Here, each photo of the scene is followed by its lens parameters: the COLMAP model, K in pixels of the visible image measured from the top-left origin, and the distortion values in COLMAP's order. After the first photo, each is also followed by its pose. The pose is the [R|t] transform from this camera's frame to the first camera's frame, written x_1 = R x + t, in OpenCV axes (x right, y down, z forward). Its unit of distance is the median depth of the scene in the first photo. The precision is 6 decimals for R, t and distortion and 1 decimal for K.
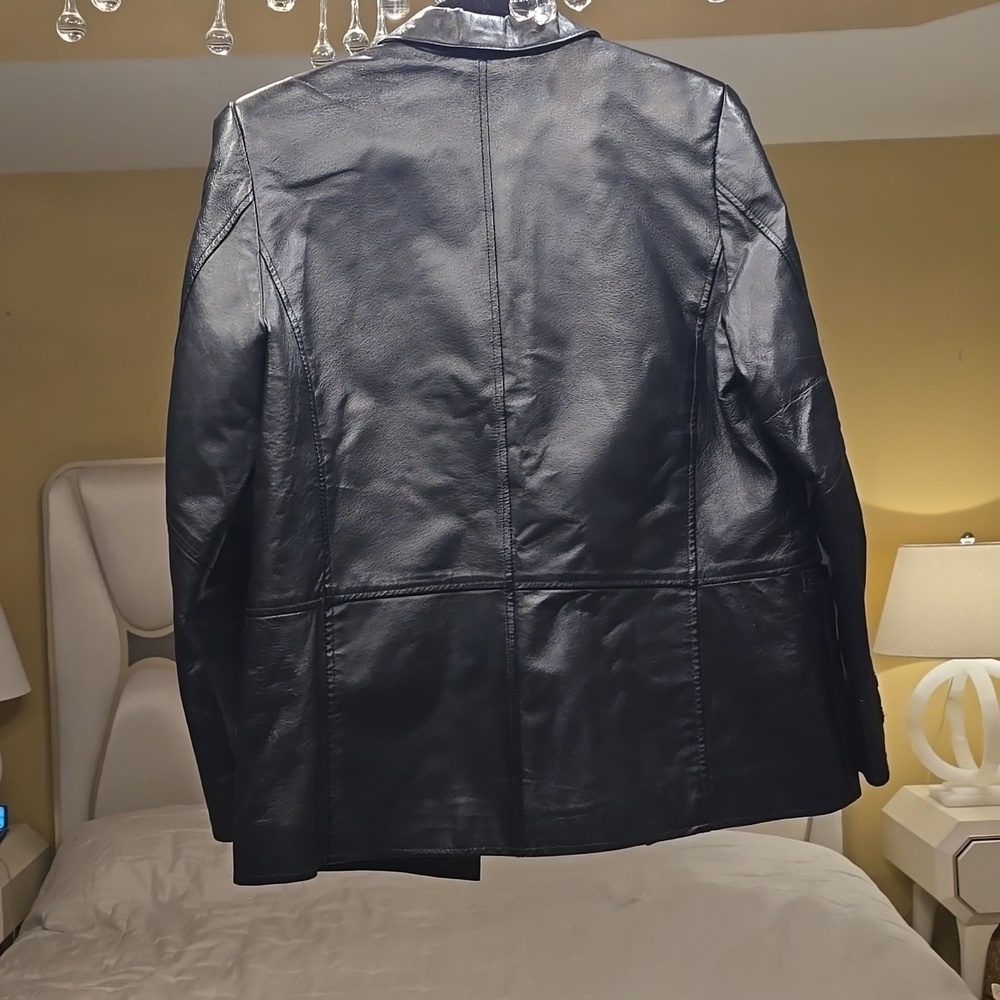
lens RADIAL K [[1468.5, 0, 506.0], [0, 1468.5, 483.0], [0, 0, 1]] dist [0.068229, 0.000000]
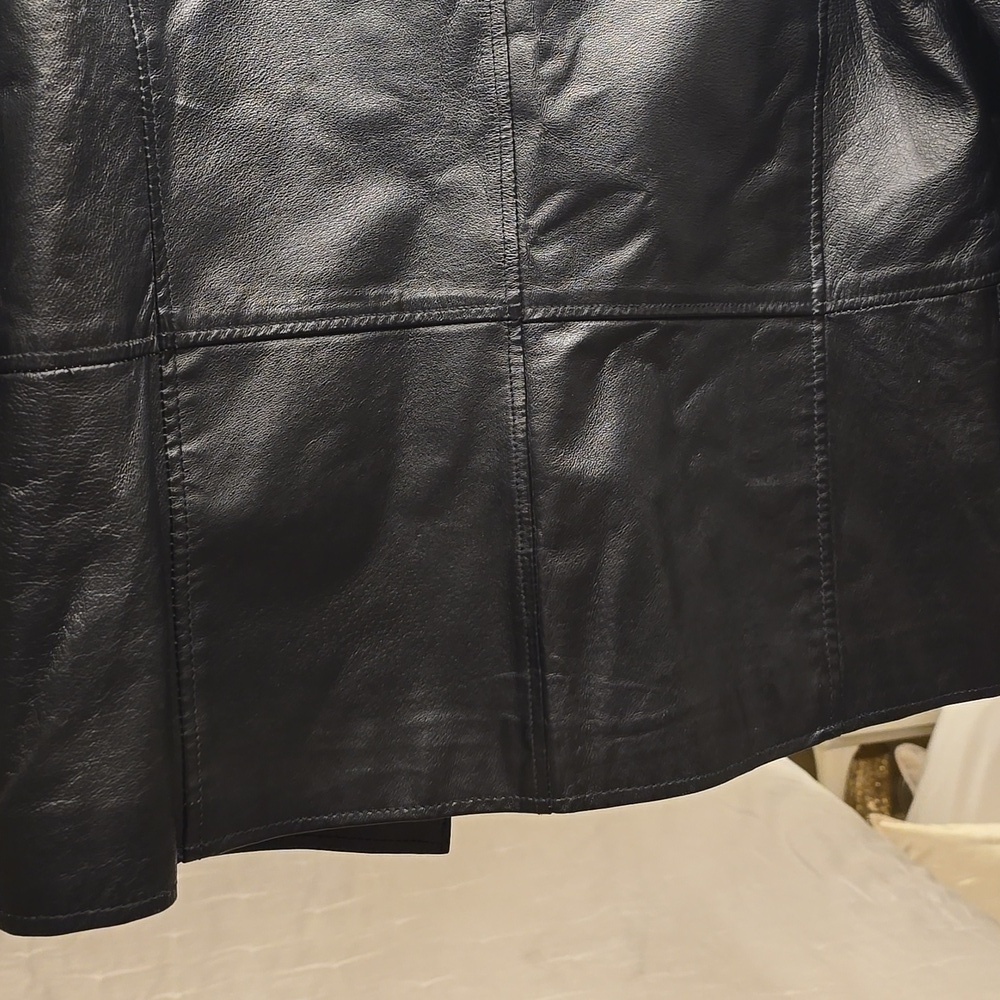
lens RADIAL K [[1468.5, 0, 497.8], [0, 1468.5, 503.5], [0, 0, 1]] dist [0.068229, 0.000000]
pose [[0.971193, -0.038480, 0.235167, -0.127505], [0.008043, 0.991607, 0.129041, 0.068906], [-0.238158, -0.123432, 0.963351, 0.487193]]
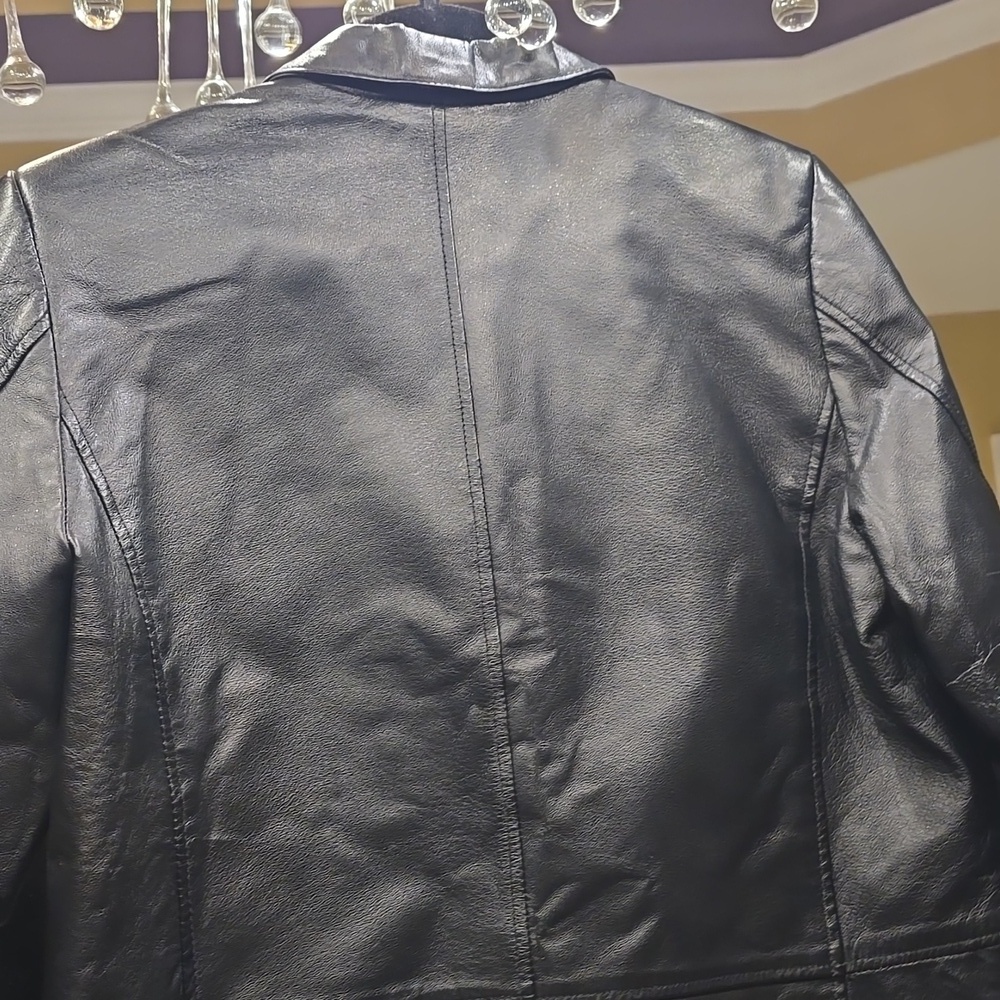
lens RADIAL K [[1468.5, 0, 520.3], [0, 1468.5, 481.6], [0, 0, 1]] dist [0.068229, 0.000000]
pose [[0.991056, -0.026924, 0.130702, -0.066890], [0.047721, 0.986173, -0.158698, -0.034445], [-0.124622, 0.163515, 0.978638, 0.424953]]
